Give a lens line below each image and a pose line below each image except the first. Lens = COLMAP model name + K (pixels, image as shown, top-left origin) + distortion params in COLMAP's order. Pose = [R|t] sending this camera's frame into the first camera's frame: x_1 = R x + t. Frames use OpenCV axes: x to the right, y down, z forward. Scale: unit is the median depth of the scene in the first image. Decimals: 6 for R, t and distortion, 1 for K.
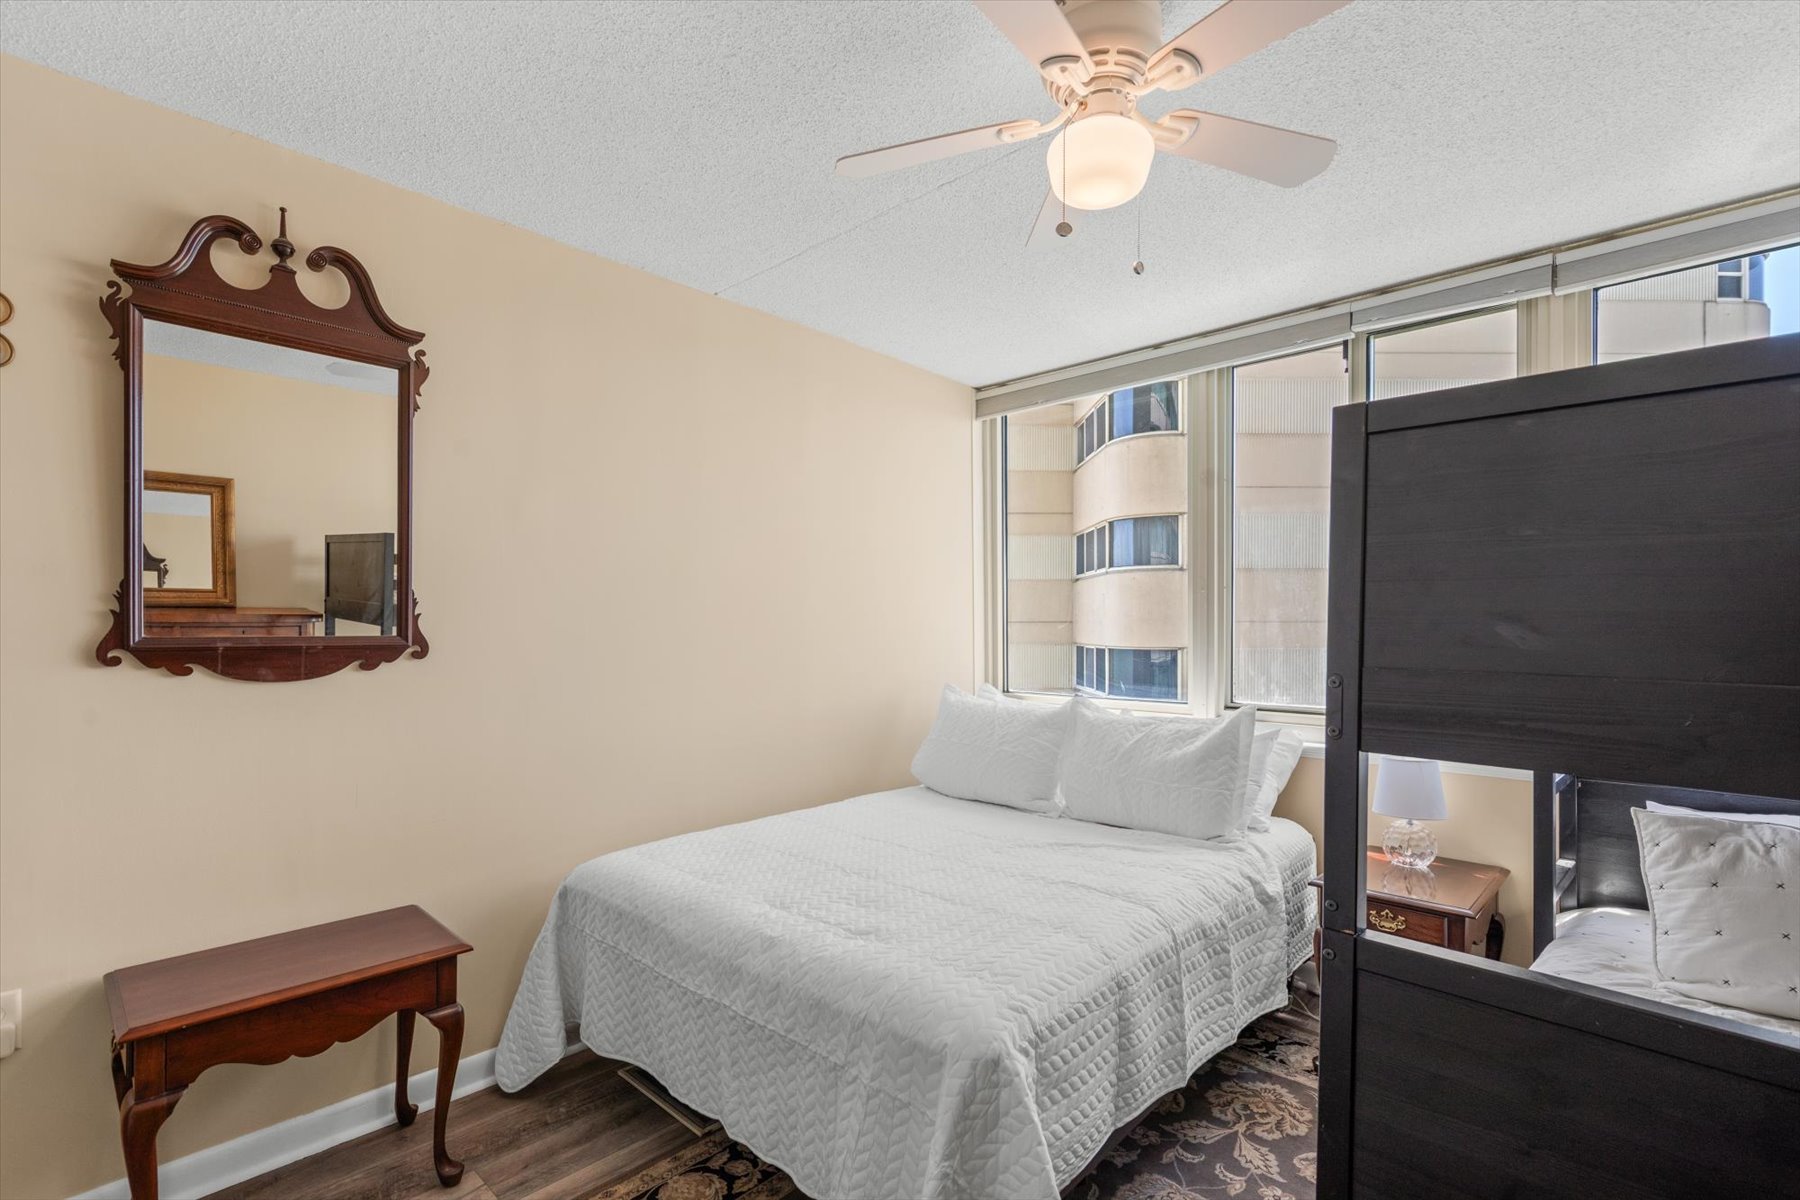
lens RADIAL K [[845.8, 0, 898.7], [0, 845.8, 624.9], [0, 0, 1]] dist [0.002040, 0.000223]
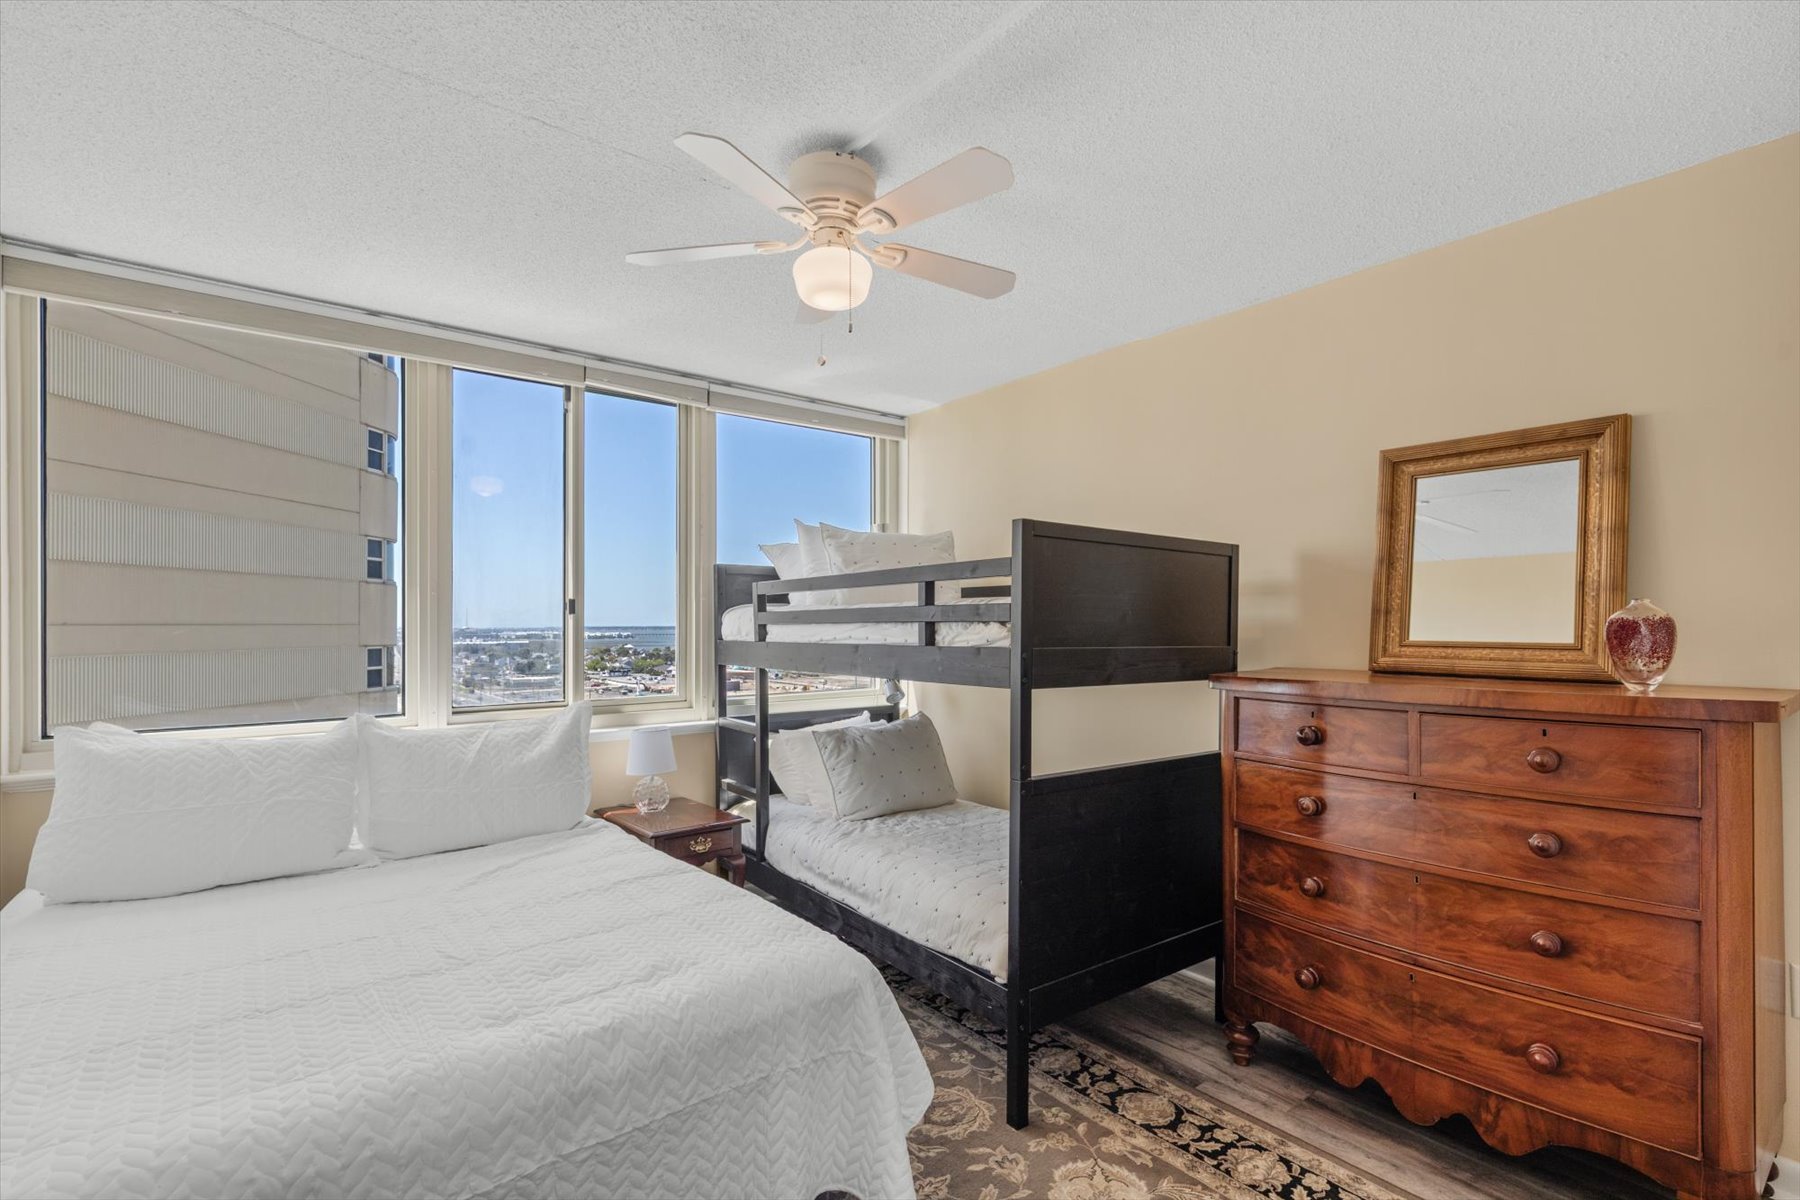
lens RADIAL K [[845.8, 0, 898.7], [0, 845.8, 624.9], [0, 0, 1]] dist [0.002040, 0.000223]
pose [[0.118421, -0.000889, 0.992963, -0.659358], [0.003221, 0.999995, 0.000511, -0.004522], [-0.992958, 0.003138, 0.118423, 0.463255]]
